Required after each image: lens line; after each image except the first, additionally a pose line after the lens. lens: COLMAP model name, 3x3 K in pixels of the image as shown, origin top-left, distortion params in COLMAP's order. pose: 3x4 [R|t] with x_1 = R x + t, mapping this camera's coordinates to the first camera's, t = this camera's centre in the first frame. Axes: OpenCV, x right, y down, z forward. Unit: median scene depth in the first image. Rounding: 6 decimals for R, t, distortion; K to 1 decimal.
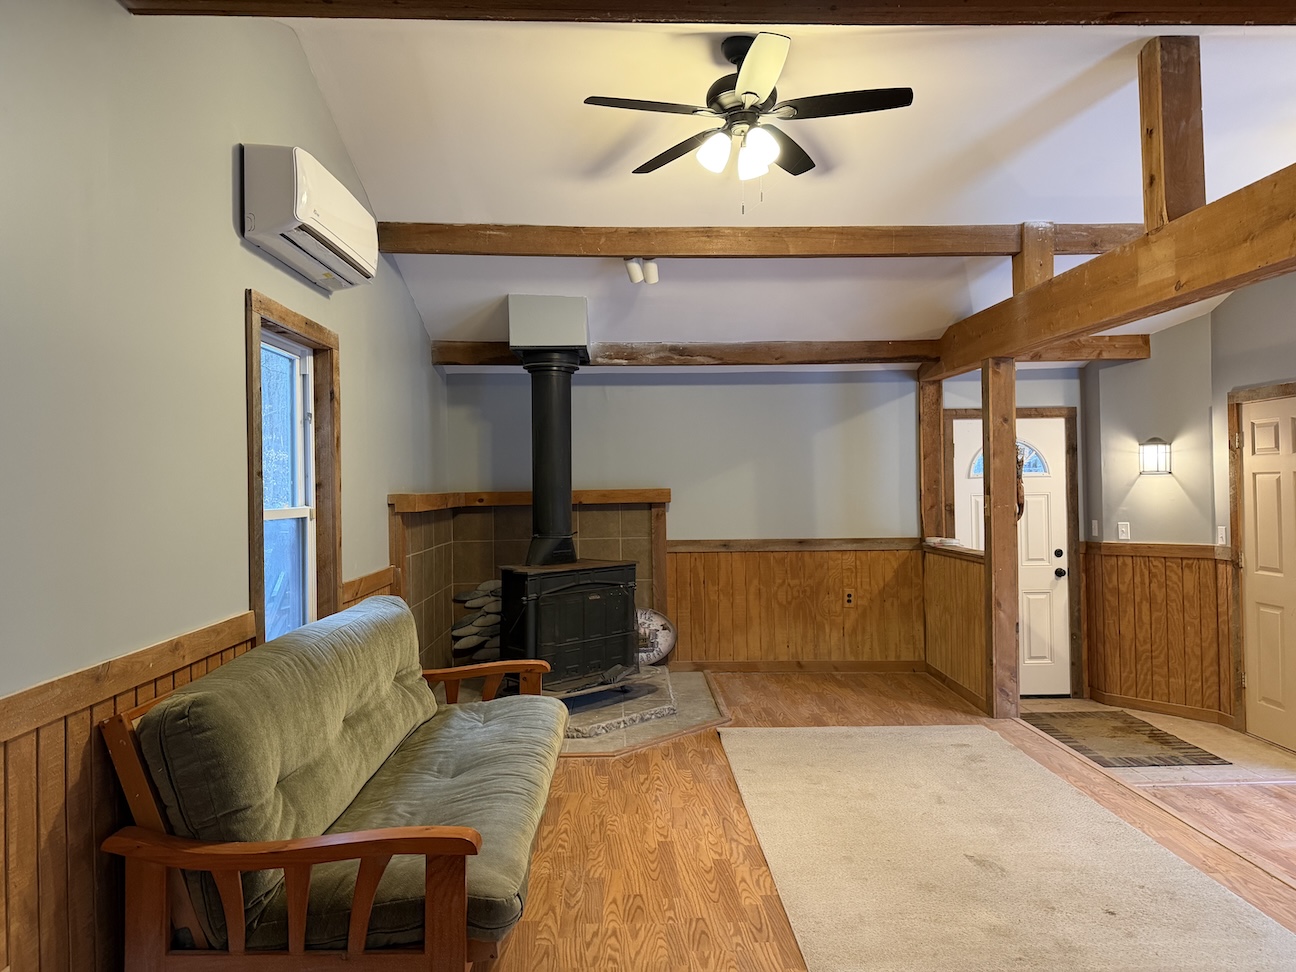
lens RADIAL K [[919.2, 0, 644.7], [0, 919.2, 482.2], [0, 0, 1]] dist [0.030917, -0.014680]
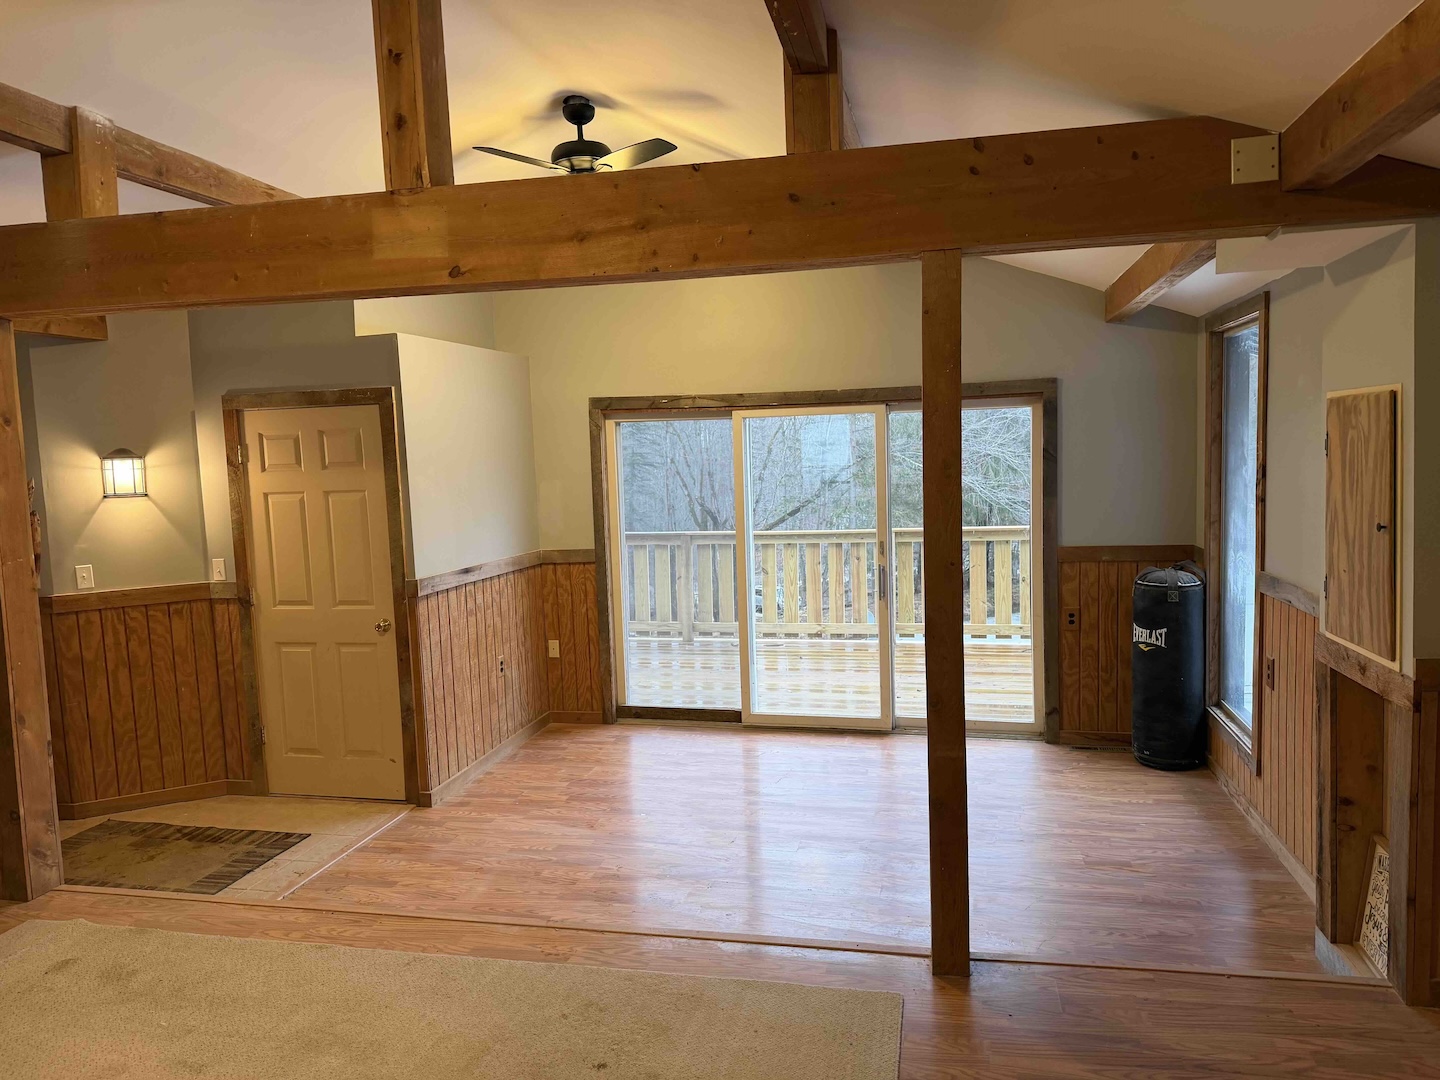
lens RADIAL K [[1021.4, 0, 732.2], [0, 1021.4, 538.7], [0, 0, 1]] dist [0.030917, -0.014680]
pose [[0.256510, -0.077753, 0.963409, -0.136146], [0.027633, 0.996942, 0.073102, -0.023517], [-0.966147, 0.007871, 0.257874, 0.316730]]
